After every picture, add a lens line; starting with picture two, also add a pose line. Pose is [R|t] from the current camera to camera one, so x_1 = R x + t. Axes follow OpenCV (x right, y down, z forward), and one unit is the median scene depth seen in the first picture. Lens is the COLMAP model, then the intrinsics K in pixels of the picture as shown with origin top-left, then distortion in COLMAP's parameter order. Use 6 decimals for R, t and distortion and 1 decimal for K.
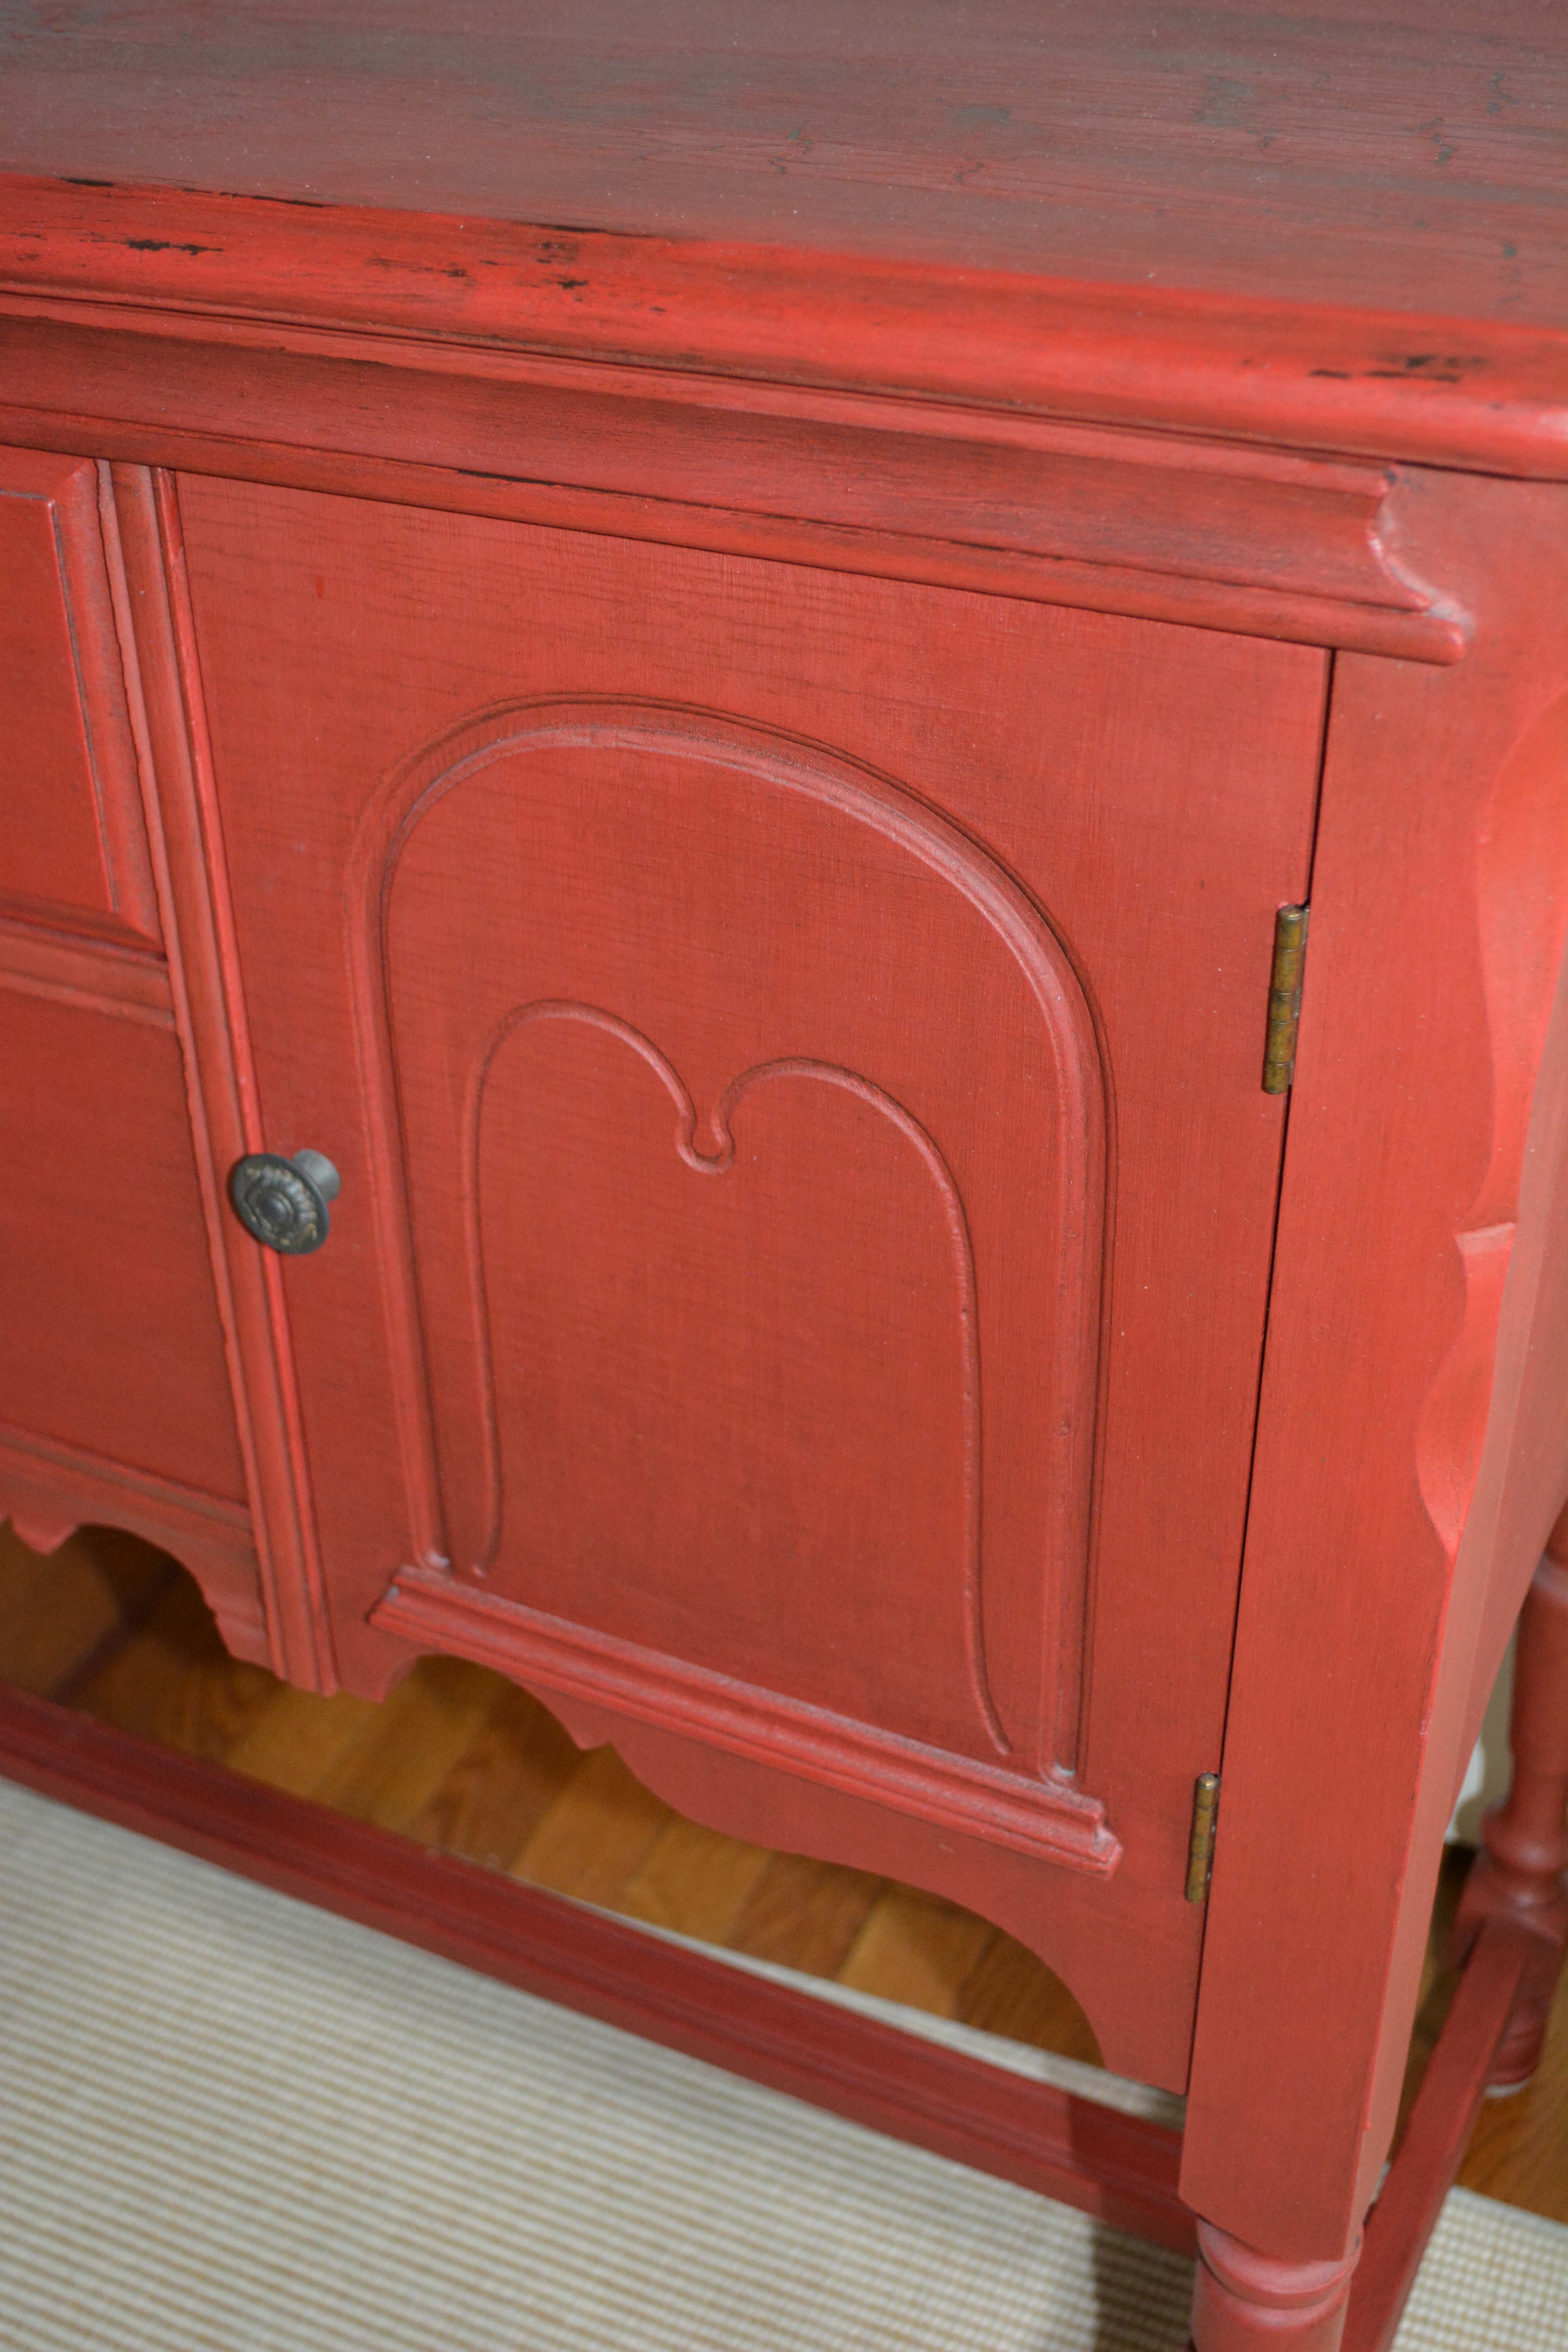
lens RADIAL K [[2700.5, 0, 784.0], [0, 2700.5, 1176.0], [0, 0, 1]] dist [-0.028792, -0.009684]
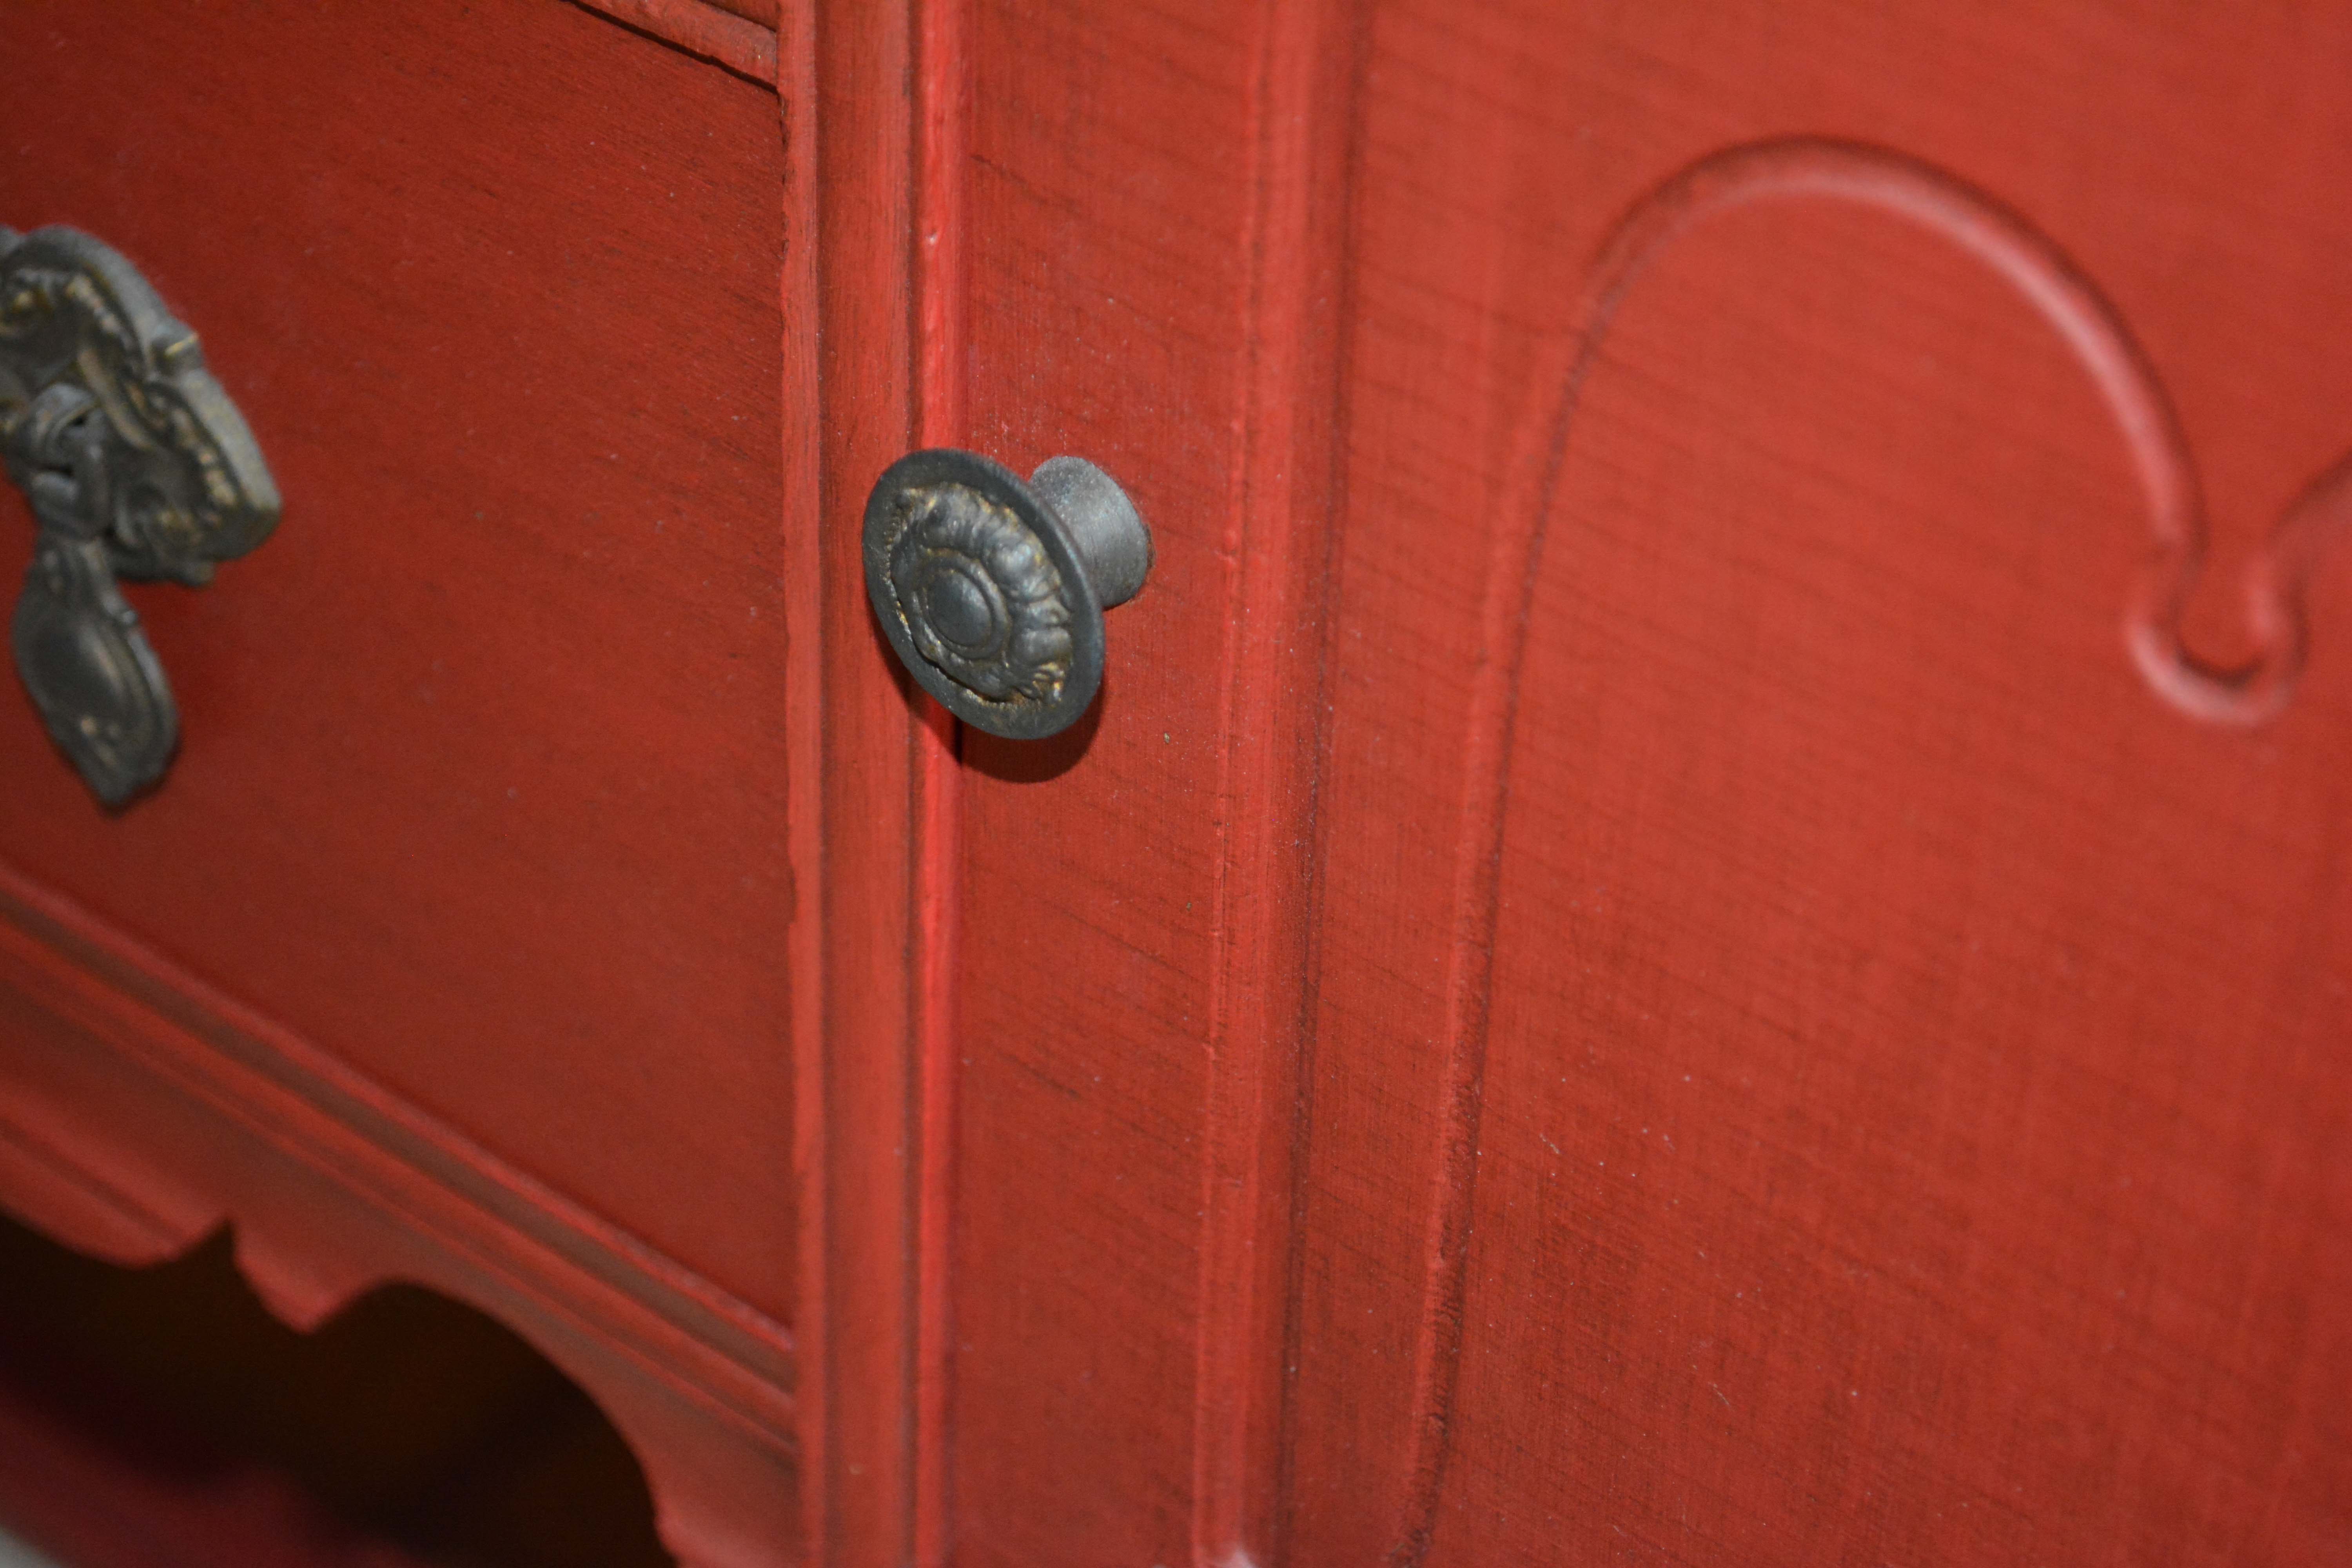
lens RADIAL K [[5122.9, 0, 1176.0], [0, 5122.9, 784.0], [0, 0, 1]] dist [0.026244, 0.336368]
pose [[0.974029, 0.164208, -0.155893, -0.047901], [-0.155797, 0.985661, 0.064809, -0.013165], [0.164300, -0.038838, 0.985645, 0.316763]]
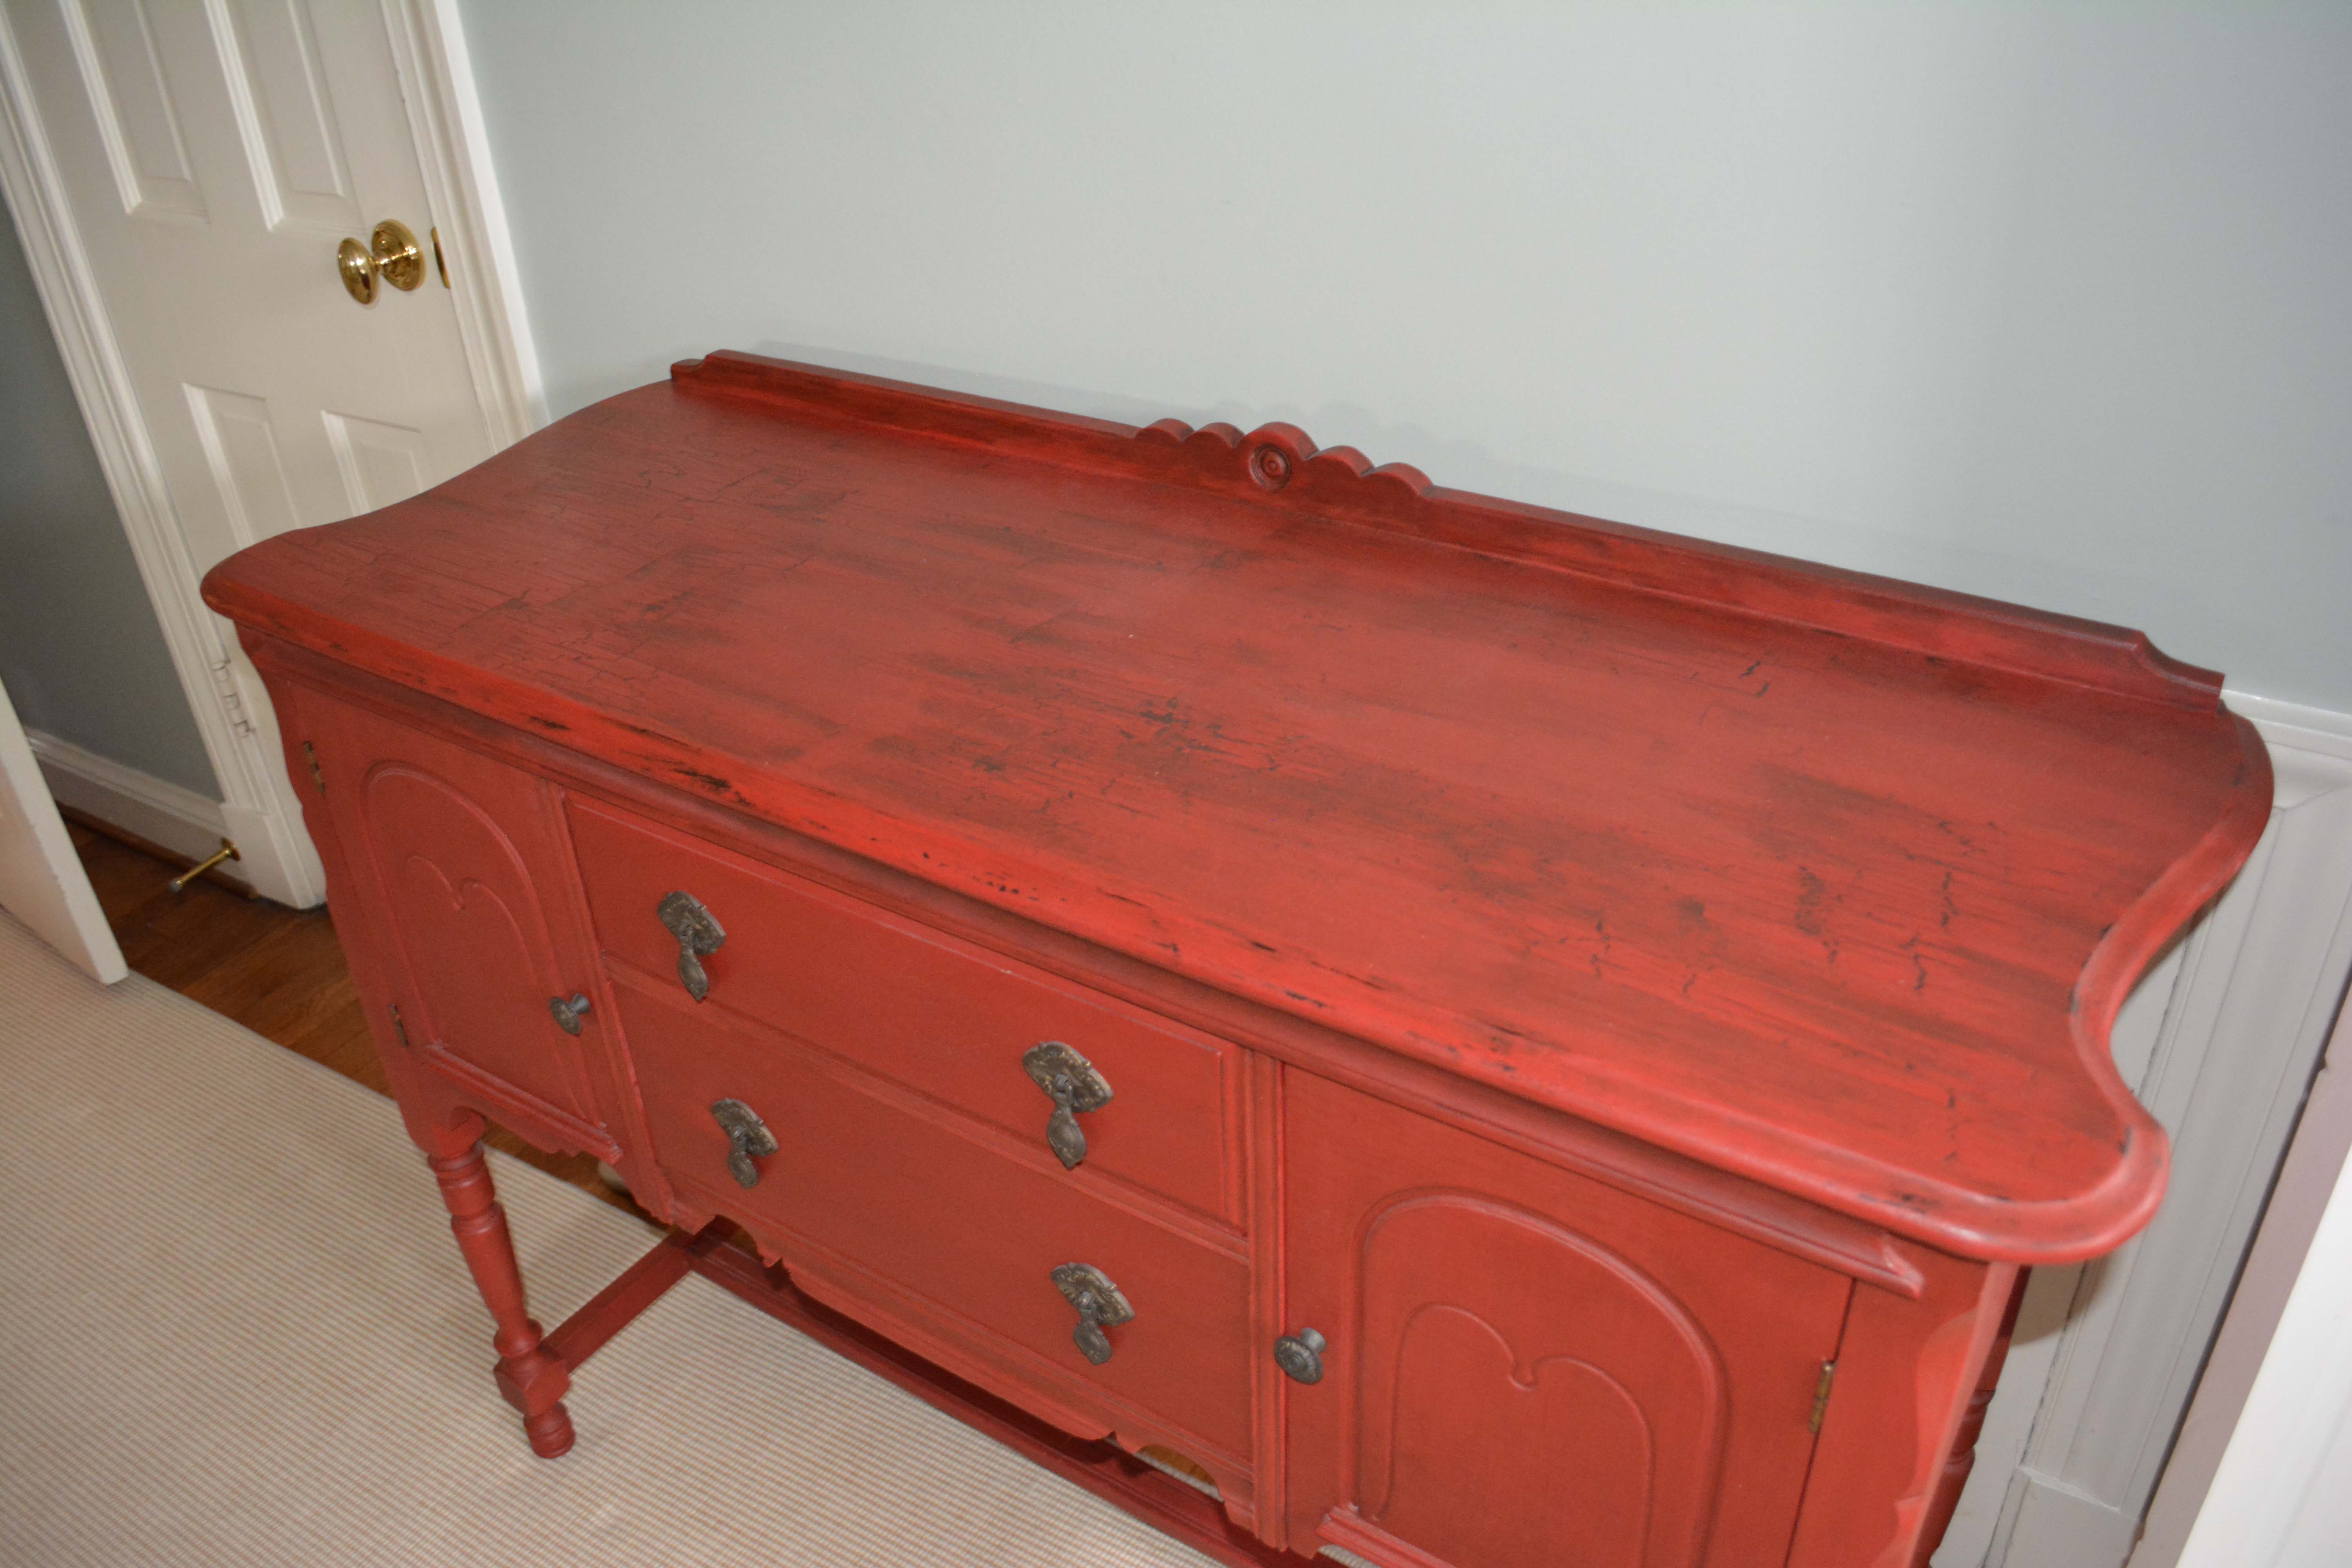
lens RADIAL K [[1820.8, 0, 1176.0], [0, 1820.8, 784.0], [0, 0, 1]] dist [-0.085959, 0.014864]
pose [[0.991475, 0.041565, -0.123487, -0.126808], [-0.044046, 0.998877, -0.017428, -0.386631], [0.122624, 0.022719, 0.992193, -0.352577]]
